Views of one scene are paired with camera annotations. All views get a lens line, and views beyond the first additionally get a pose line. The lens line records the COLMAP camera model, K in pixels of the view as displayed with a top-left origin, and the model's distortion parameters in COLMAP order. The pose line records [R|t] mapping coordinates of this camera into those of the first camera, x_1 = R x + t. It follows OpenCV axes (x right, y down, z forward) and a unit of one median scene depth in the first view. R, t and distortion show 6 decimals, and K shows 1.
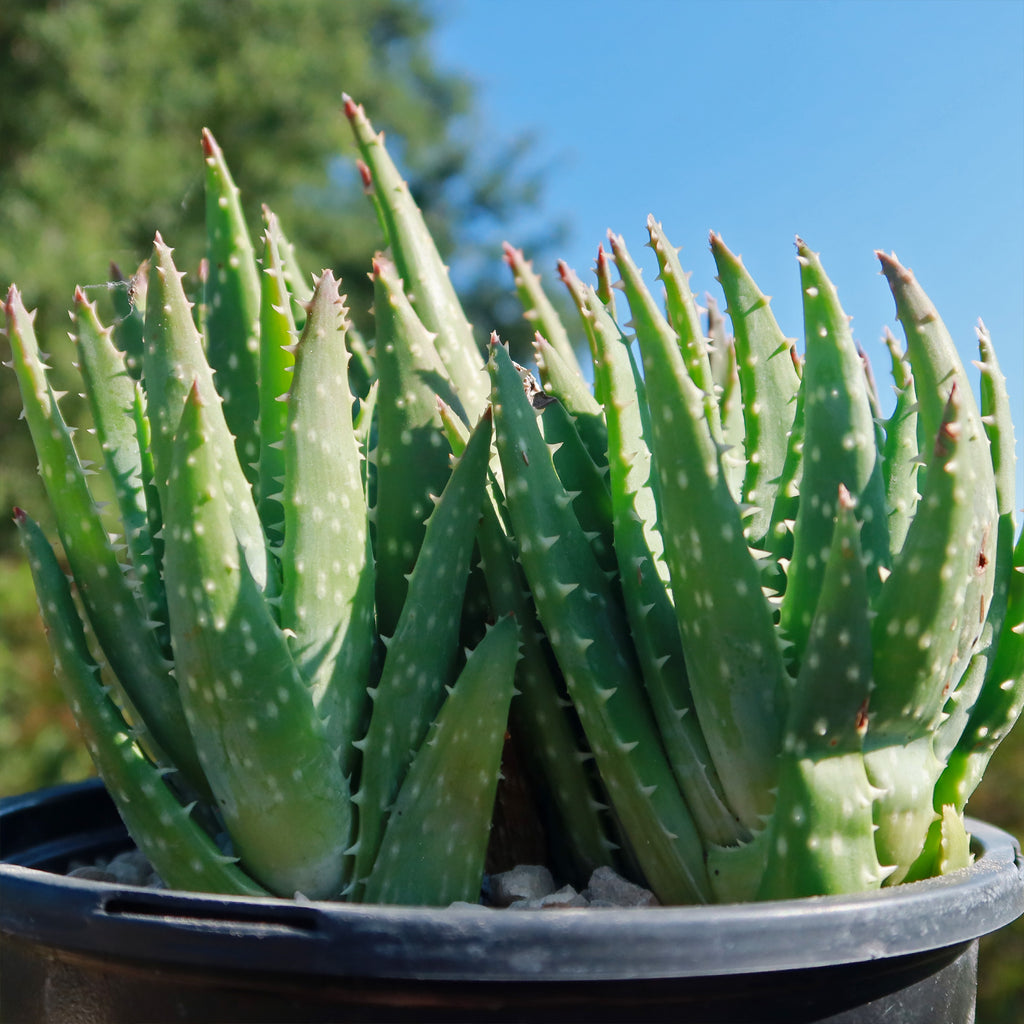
lens RADIAL K [[1297.1, 0, 511.8], [0, 1297.1, 496.2], [0, 0, 1]] dist [-0.002234, -0.048777]
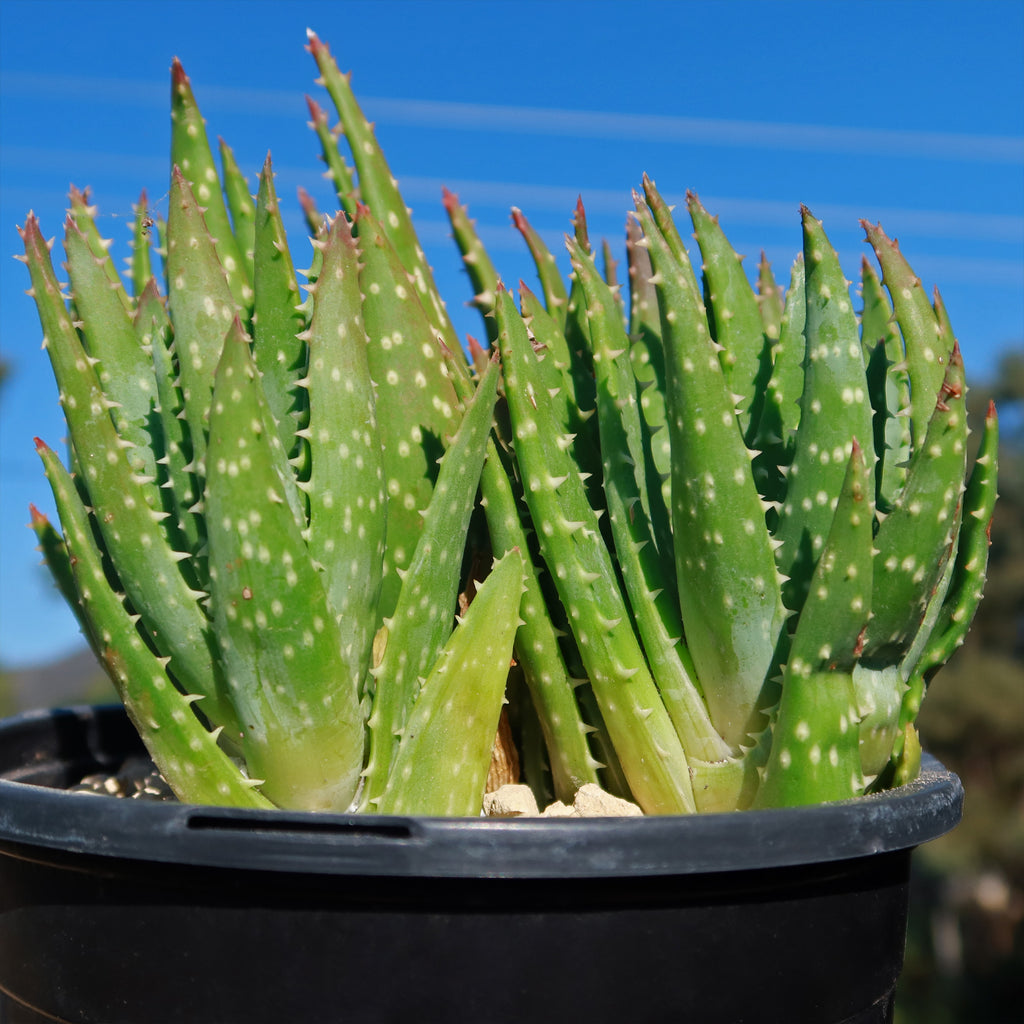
lens RADIAL K [[1319.4, 0, 494.7], [0, 1319.4, 514.2], [0, 0, 1]] dist [-0.001883, -0.037734]
pose [[0.987339, 0.014212, 0.157987, -0.194355], [-0.023291, 0.998172, 0.055761, 0.002670], [-0.156905, -0.058734, 0.985866, -0.058108]]
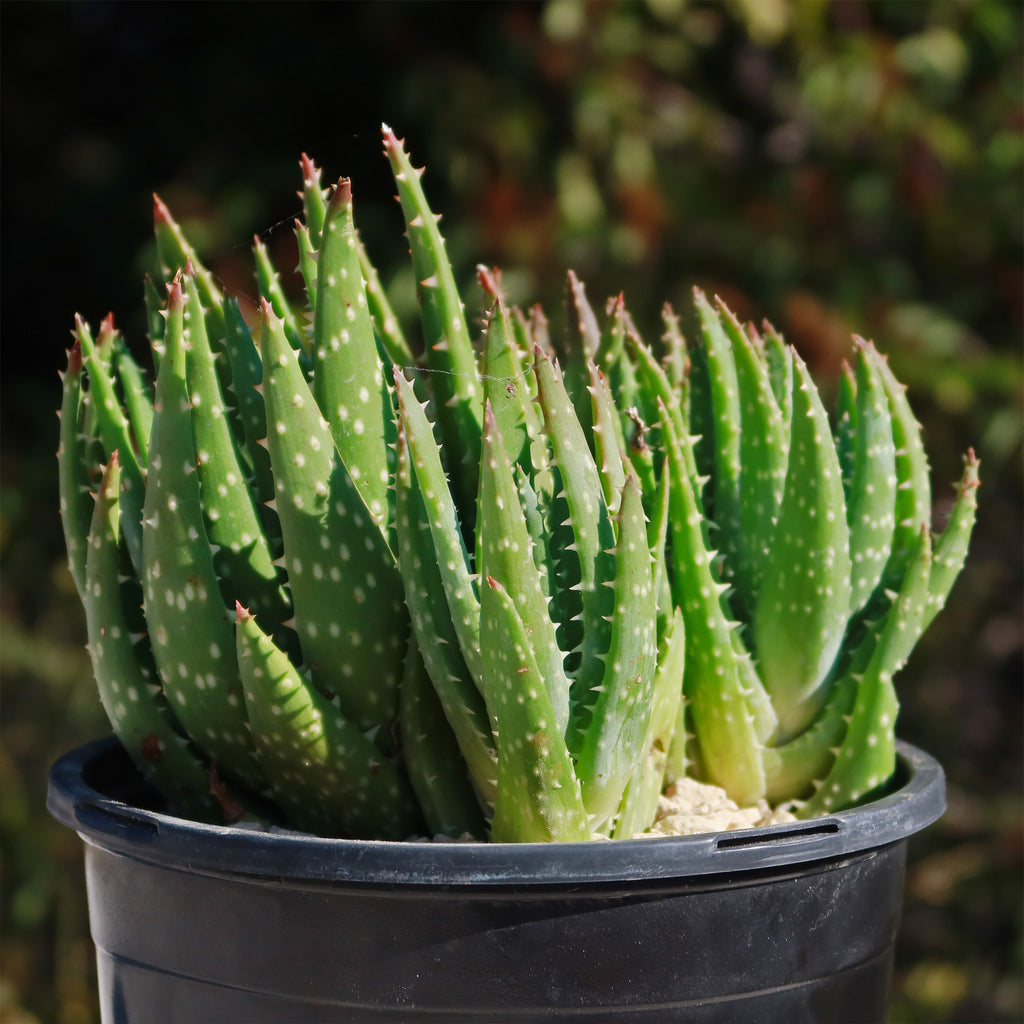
lens RADIAL K [[1298.1, 0, 512.0], [0, 1298.1, 512.0], [0, 0, 1]] dist [-0.301776, -0.014015]
pose [[0.883408, -0.051506, 0.465766, -0.784971], [0.018226, 0.996966, 0.075679, -0.117811], [-0.468251, -0.058366, 0.881666, -0.116139]]
